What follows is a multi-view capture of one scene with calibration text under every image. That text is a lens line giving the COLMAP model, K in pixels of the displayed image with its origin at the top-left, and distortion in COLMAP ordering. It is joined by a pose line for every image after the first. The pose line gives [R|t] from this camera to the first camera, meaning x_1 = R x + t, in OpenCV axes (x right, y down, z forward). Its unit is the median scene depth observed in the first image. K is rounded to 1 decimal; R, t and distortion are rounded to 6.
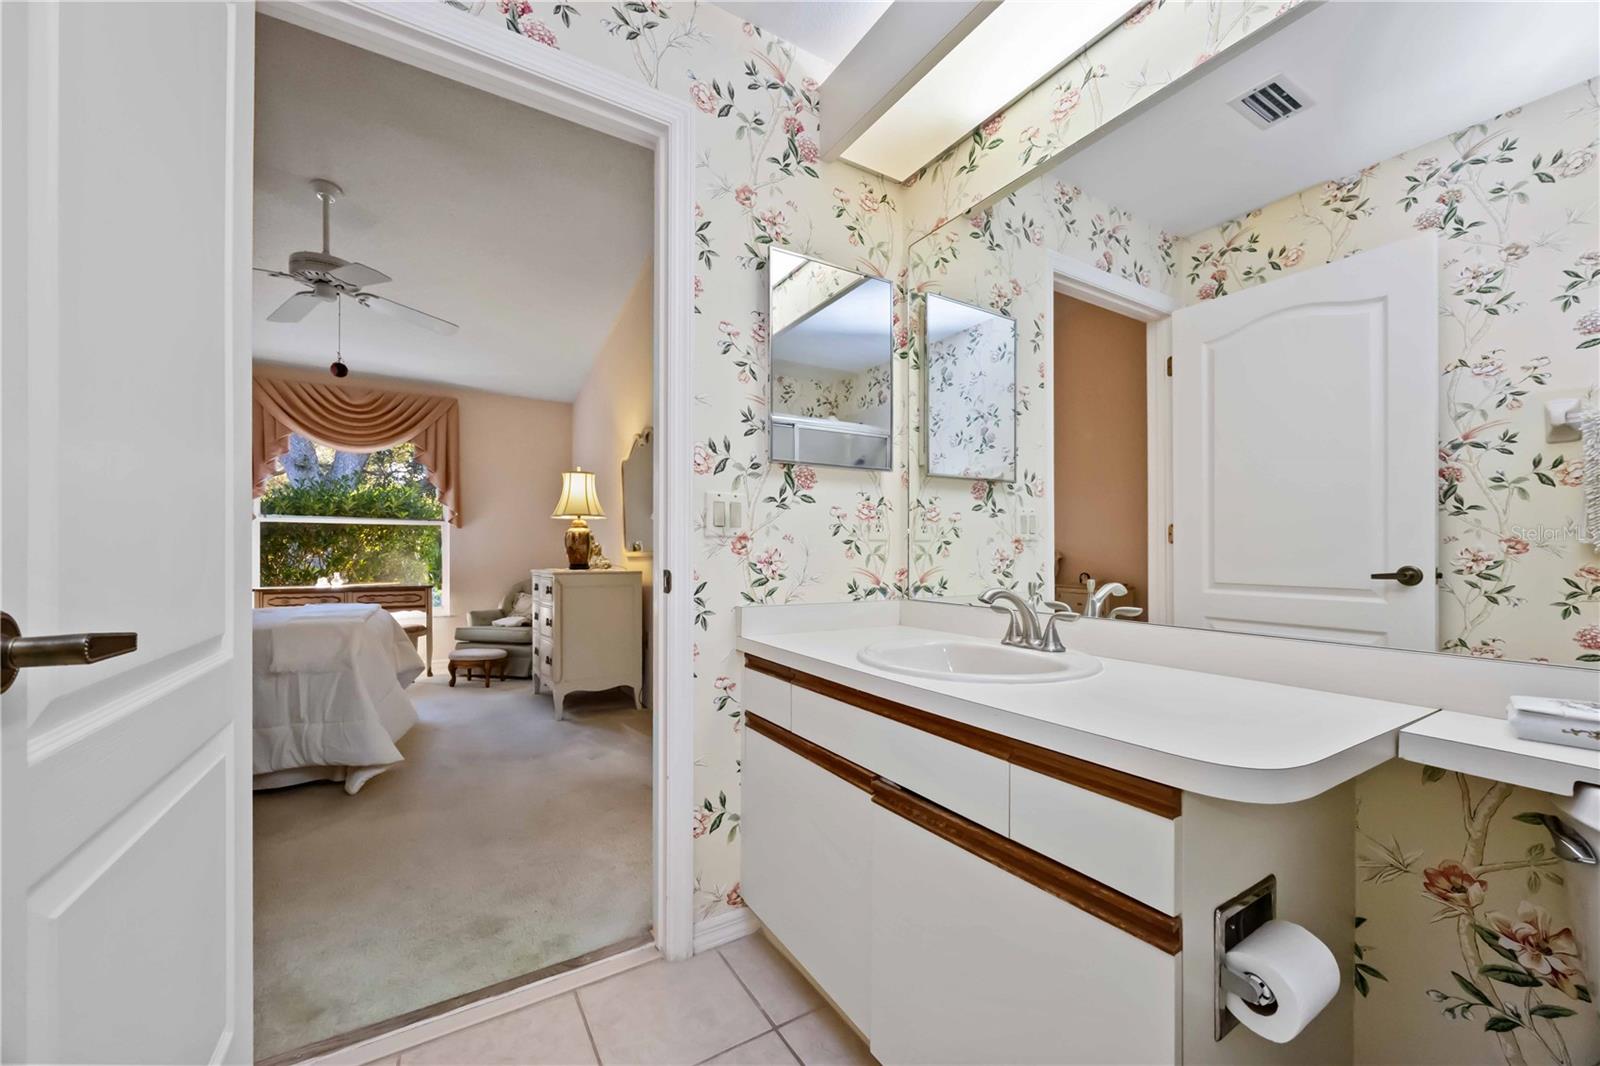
lens RADIAL K [[608.5, 0, 796.3], [0, 608.5, 542.0], [0, 0, 1]] dist [-0.001960, -0.000180]
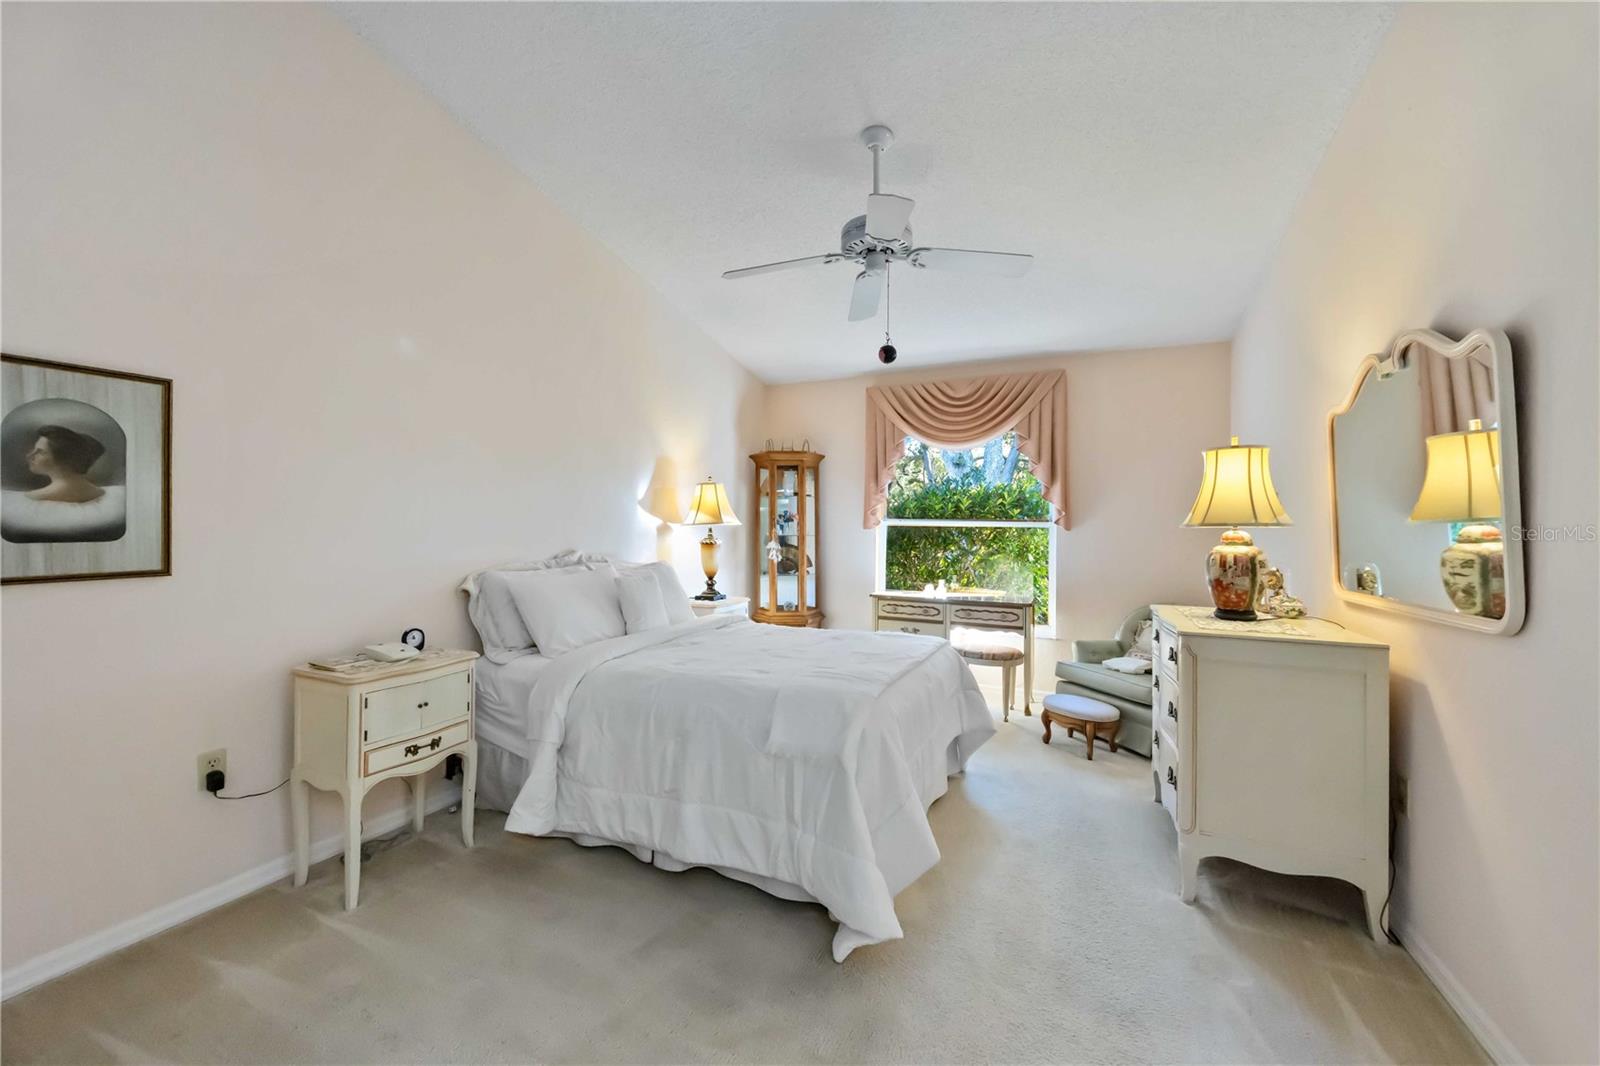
lens RADIAL K [[610.7, 0, 799.6], [0, 610.7, 524.3], [0, 0, 1]] dist [-0.001933, -0.000194]
pose [[0.556121, 0.000662, -0.831101, -0.095767], [0.002837, 0.999992, 0.002695, -0.039574], [0.831097, -0.003857, 0.556115, 0.301609]]
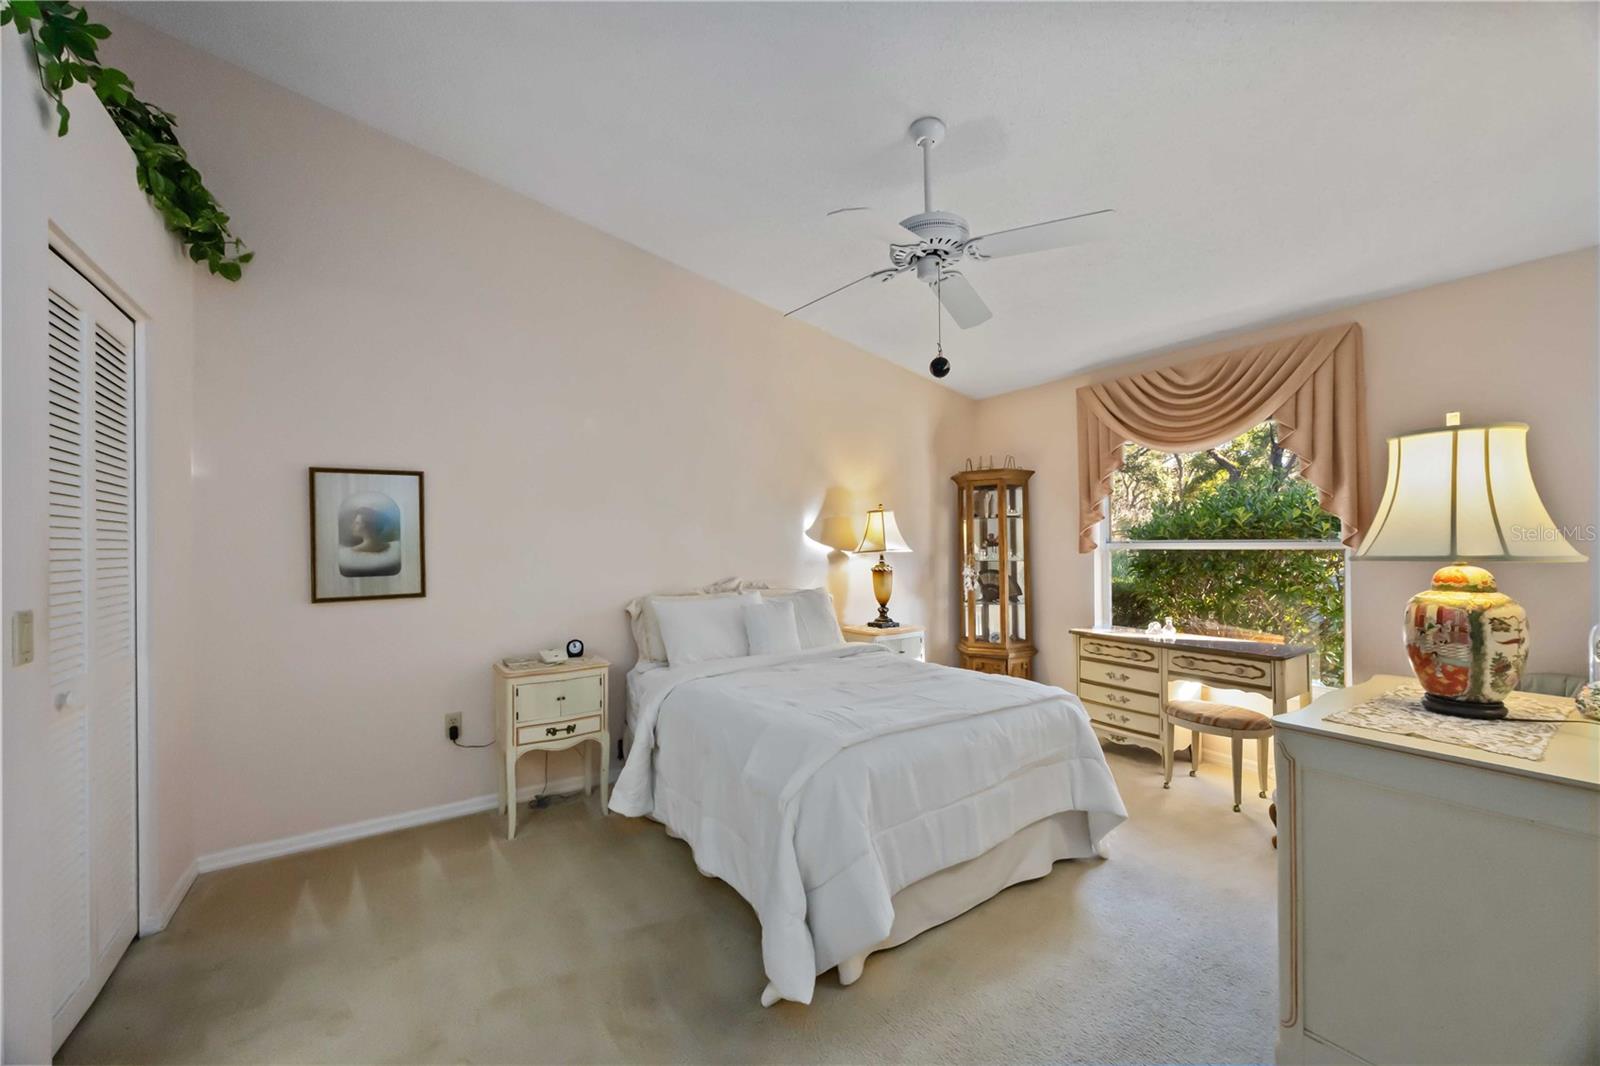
lens RADIAL K [[608.5, 0, 796.3], [0, 608.5, 542.0], [0, 0, 1]] dist [-0.001960, -0.000180]
pose [[0.034243, -0.005651, -0.999398, -0.023012], [0.023148, 0.999720, -0.004860, -0.050162], [0.999145, -0.022968, 0.034364, 0.535139]]
